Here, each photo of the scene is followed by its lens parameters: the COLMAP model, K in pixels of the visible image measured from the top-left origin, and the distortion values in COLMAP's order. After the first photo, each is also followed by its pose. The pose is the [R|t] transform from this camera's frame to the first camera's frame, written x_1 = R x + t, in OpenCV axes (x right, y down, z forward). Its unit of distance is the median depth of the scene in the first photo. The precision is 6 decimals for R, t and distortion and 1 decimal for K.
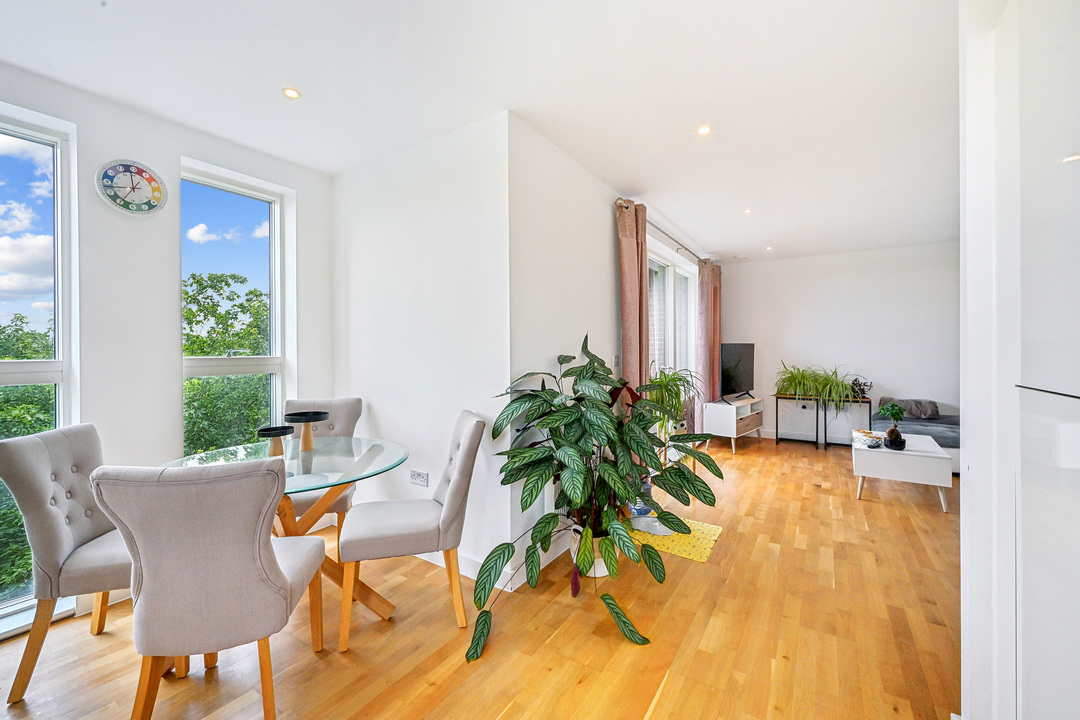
lens RADIAL K [[427.5, 0, 540.0], [0, 427.5, 360.0], [0, 0, 1]] dist [0.000580, 0.000033]
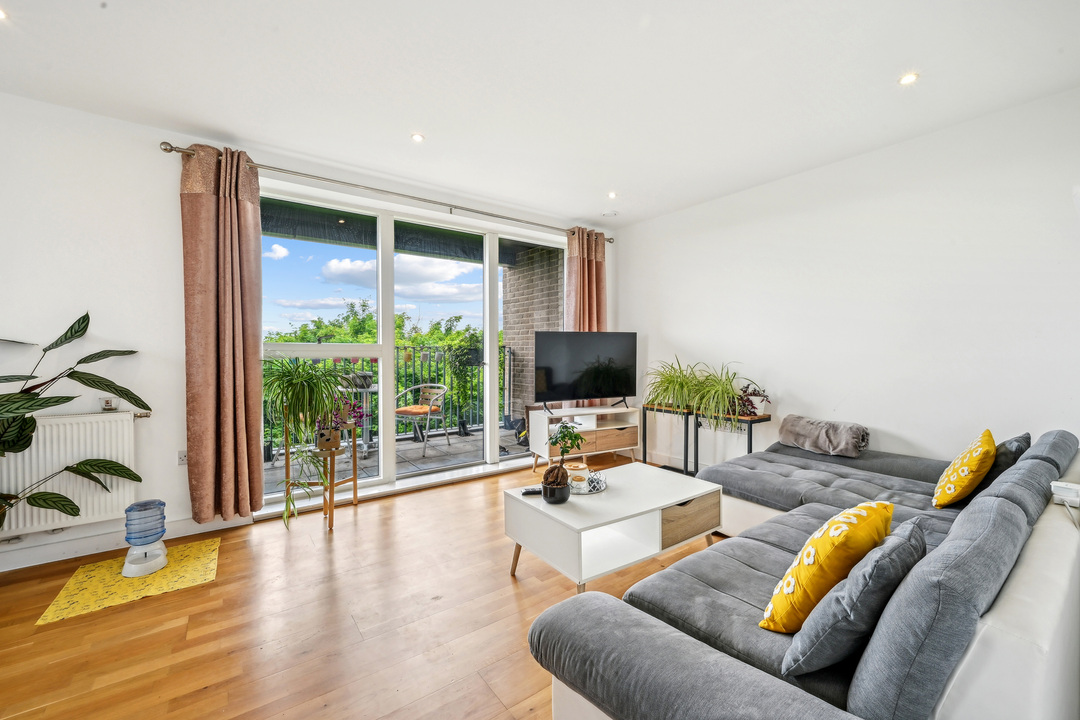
lens RADIAL K [[419.3, 0, 538.6], [0, 419.3, 367.9], [0, 0, 1]] dist [-0.000011, -0.000222]
pose [[0.932486, 0.013242, -0.360963, 0.709688], [-0.008762, 0.999863, 0.014044, 0.015197], [0.361099, -0.009933, 0.932475, 0.330245]]
